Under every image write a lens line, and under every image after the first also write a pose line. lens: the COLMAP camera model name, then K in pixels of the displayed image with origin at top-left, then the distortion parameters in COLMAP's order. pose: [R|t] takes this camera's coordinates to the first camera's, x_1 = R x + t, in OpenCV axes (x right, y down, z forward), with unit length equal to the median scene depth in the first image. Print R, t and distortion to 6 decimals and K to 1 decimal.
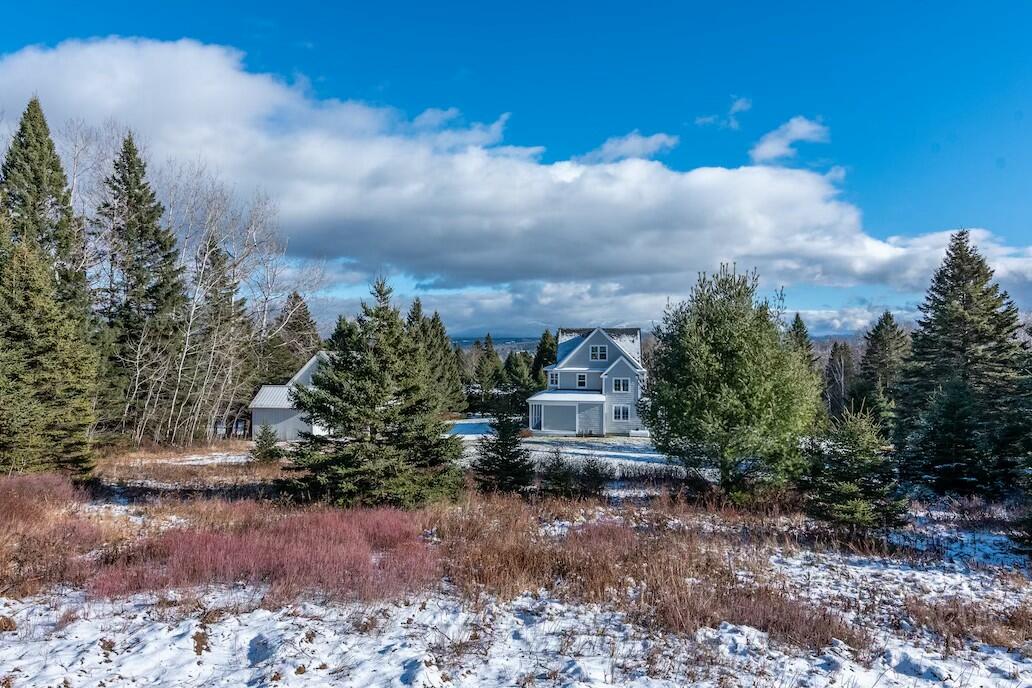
lens RADIAL K [[661.3, 0, 516.0], [0, 661.3, 344.0], [0, 0, 1]] dist [-0.005233, -0.003576]
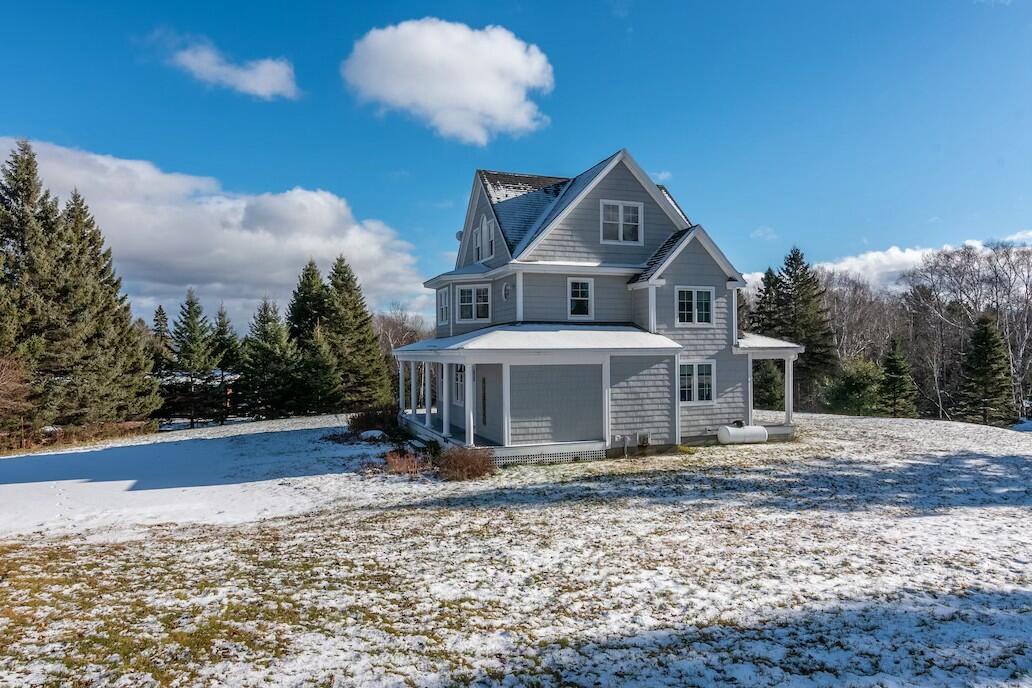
lens RADIAL K [[661.3, 0, 516.0], [0, 661.3, 344.0], [0, 0, 1]] dist [-0.005233, -0.003576]
pose [[0.886666, -0.006183, 0.462369, -0.098021], [0.008204, 0.999964, -0.002362, 0.081689], [-0.462338, 0.005887, 0.886684, 0.706913]]
